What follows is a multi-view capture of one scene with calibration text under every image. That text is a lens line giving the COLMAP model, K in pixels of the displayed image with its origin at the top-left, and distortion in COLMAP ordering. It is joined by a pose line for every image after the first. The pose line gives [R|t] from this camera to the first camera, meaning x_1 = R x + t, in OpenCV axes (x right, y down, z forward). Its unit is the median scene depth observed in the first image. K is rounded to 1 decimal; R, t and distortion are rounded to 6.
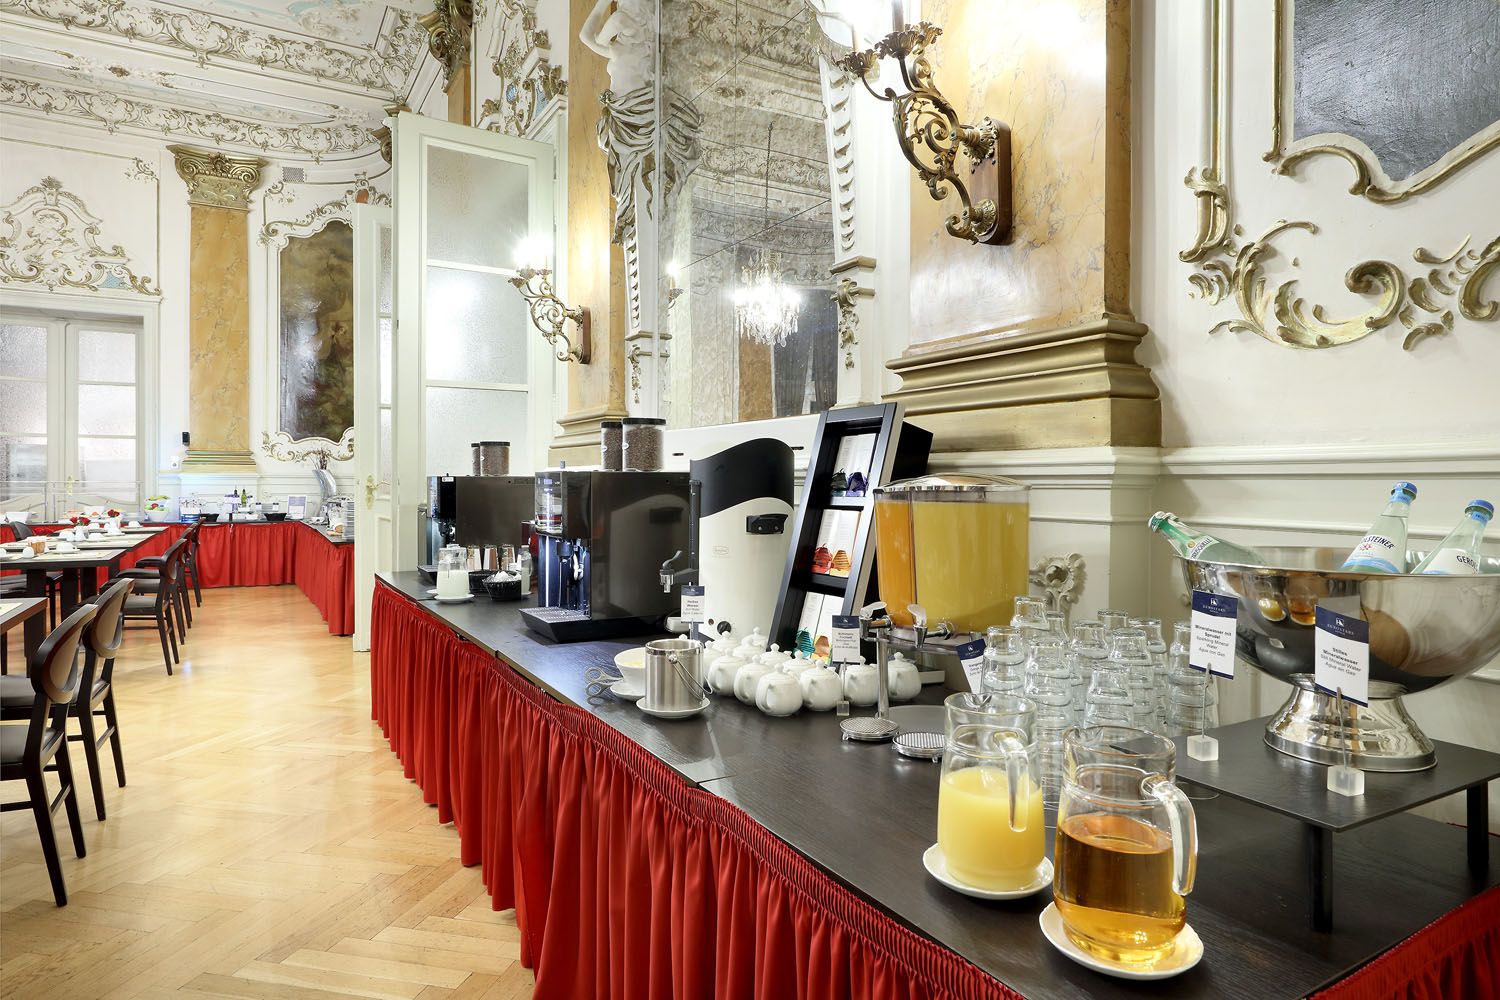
lens RADIAL K [[850.6, 0, 750.0], [0, 850.6, 500.0], [0, 0, 1]] dist [0.007519, 0.000450]
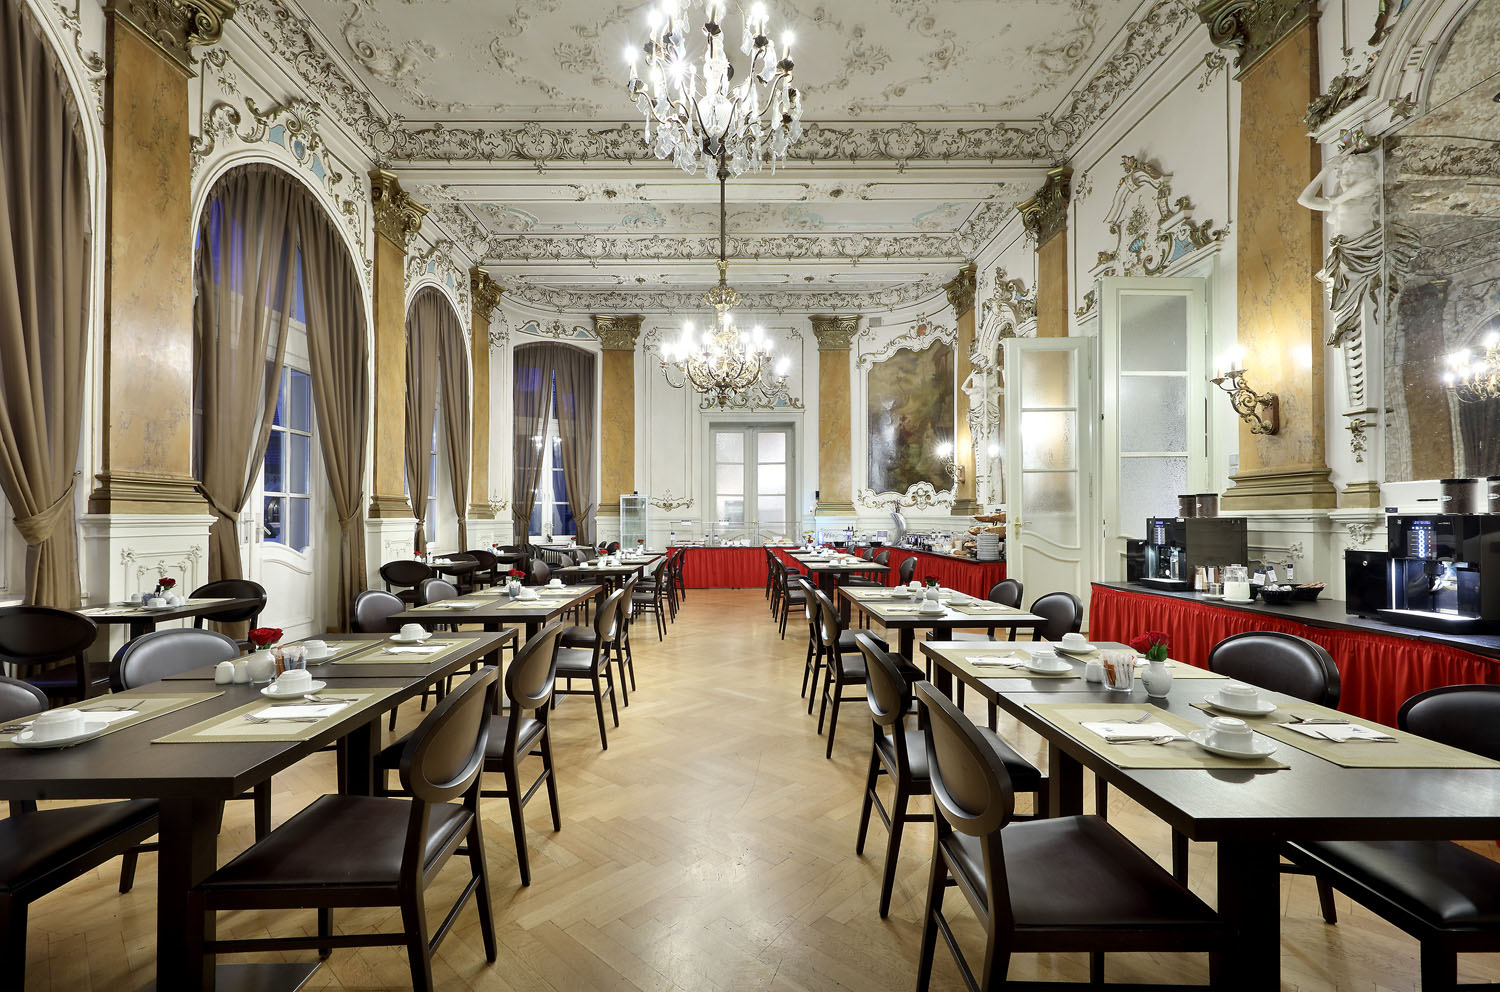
lens RADIAL K [[647.4, 0, 753.9], [0, 647.4, 522.4], [0, 0, 1]] dist [0.007680, 0.000253]
pose [[0.875784, -0.004805, -0.482679, -0.177157], [-0.003517, 0.999860, -0.016334, 0.000199], [0.482690, 0.016003, 0.875645, -0.132732]]
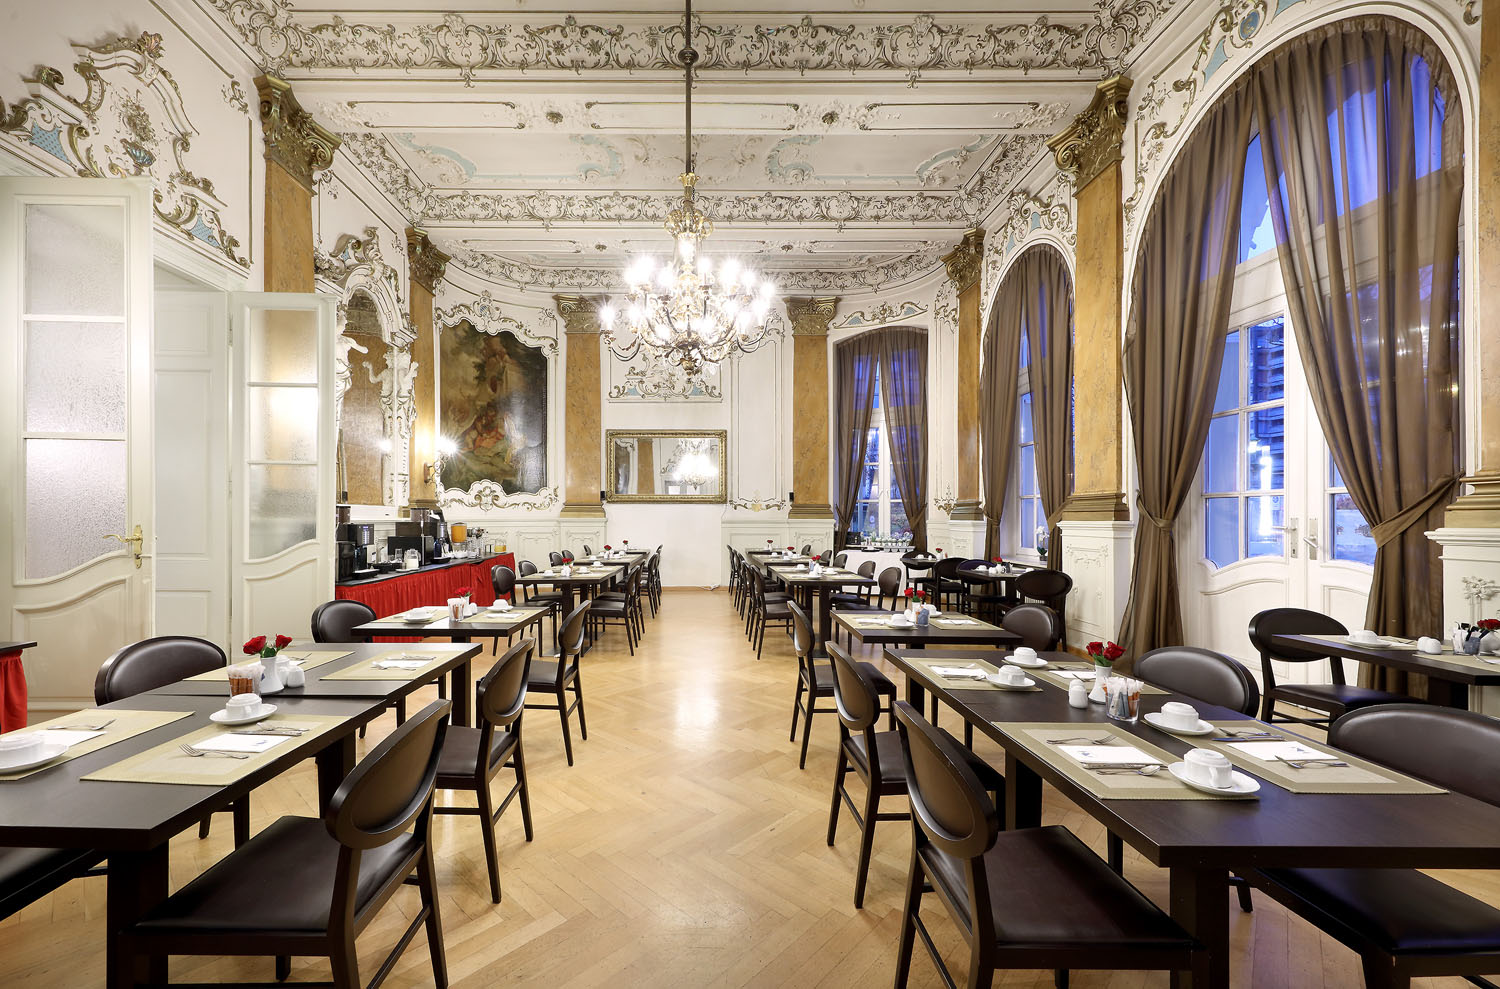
lens RADIAL K [[619.0, 0, 698.8], [0, 619.0, 519.0], [0, 0, 1]] dist [0.000905, 0.000021]
pose [[-0.851942, -0.005650, 0.523606, -0.701061], [0.005900, 0.999775, 0.020388, -0.024851], [-0.523603, 0.020459, -0.851716, 0.721575]]
